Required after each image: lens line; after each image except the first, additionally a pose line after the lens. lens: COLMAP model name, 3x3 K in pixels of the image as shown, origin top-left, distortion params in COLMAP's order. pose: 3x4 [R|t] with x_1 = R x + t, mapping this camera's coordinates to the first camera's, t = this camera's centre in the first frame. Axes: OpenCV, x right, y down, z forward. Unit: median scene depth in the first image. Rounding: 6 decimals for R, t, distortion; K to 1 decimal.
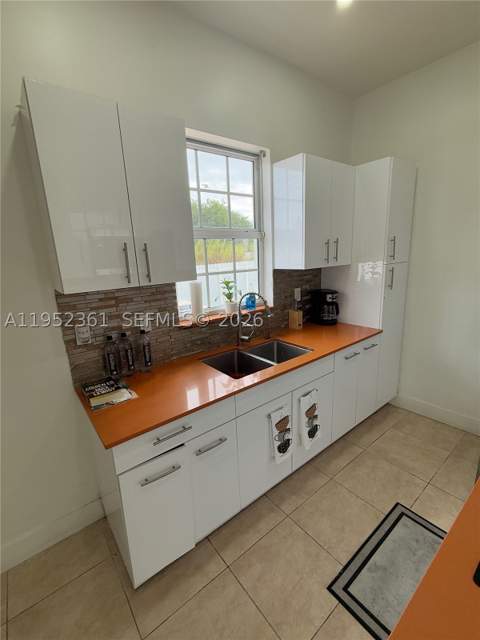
lens RADIAL K [[285.4, 0, 240.0], [0, 285.4, 320.0], [0, 0, 1]] dist [-0.002047, -0.000468]
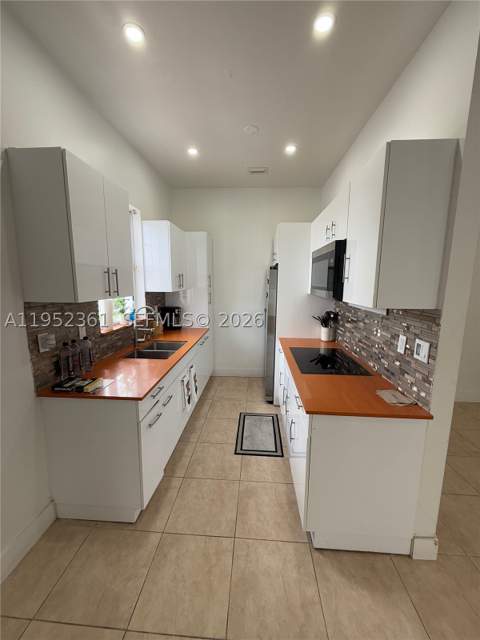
lens RADIAL K [[253.4, 0, 239.0], [0, 253.4, 319.4], [0, 0, 1]] dist [0.000513, -0.000373]
pose [[0.671680, -0.061202, 0.738309, -0.659489], [0.132655, 0.990411, -0.038583, 0.085826], [-0.728868, 0.123855, 0.673358, -0.211510]]
